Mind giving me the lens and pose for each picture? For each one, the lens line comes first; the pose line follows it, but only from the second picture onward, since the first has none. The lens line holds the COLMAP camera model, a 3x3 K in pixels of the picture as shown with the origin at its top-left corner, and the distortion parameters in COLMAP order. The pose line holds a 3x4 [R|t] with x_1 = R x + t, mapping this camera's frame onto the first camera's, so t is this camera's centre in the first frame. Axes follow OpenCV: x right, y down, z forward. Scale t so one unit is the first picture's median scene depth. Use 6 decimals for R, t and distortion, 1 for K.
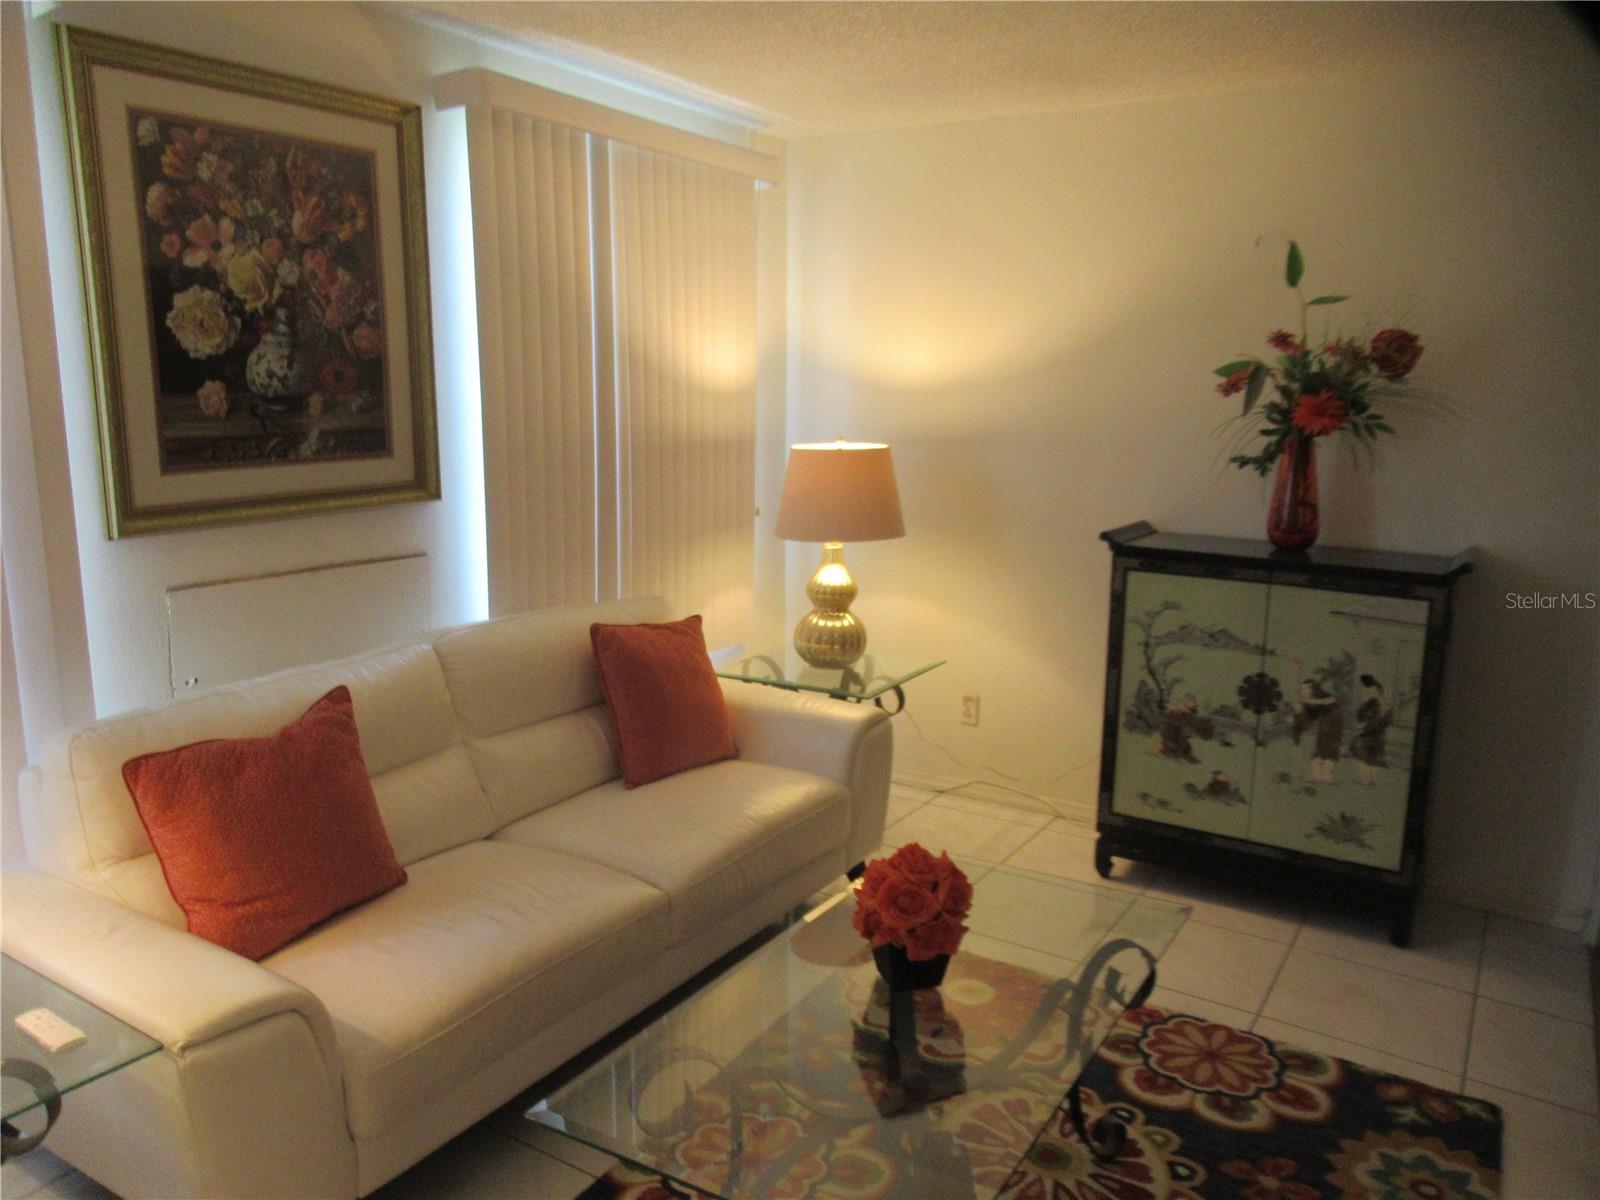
lens RADIAL K [[1178.6, 0, 797.2], [0, 1178.6, 597.9], [0, 0, 1]] dist [-0.007314, 0.004465]
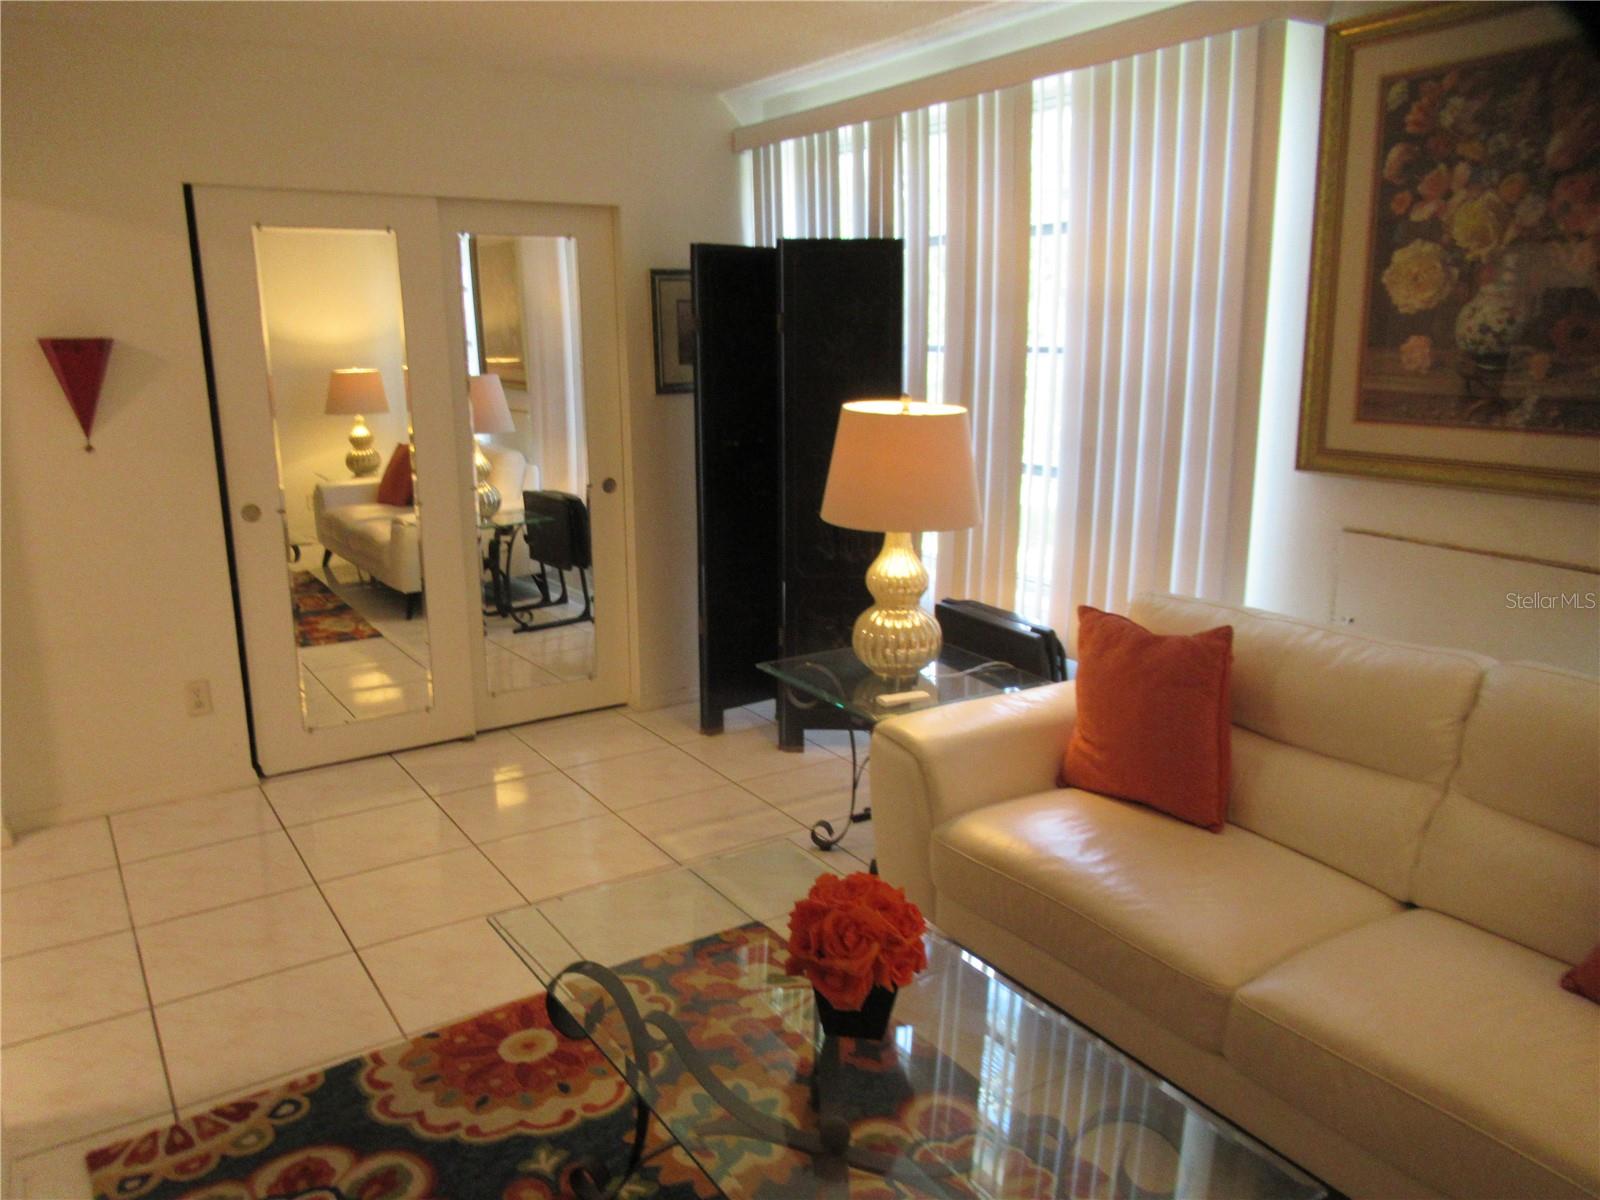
lens RADIAL K [[1172.8, 0, 802.7], [0, 1172.8, 586.0], [0, 0, 1]] dist [-0.021131, 0.007757]
pose [[-0.406526, 0.204905, -0.890366, 0.610045], [-0.159498, 0.943645, 0.289990, -0.183319], [0.899610, 0.259900, -0.350934, 0.912010]]
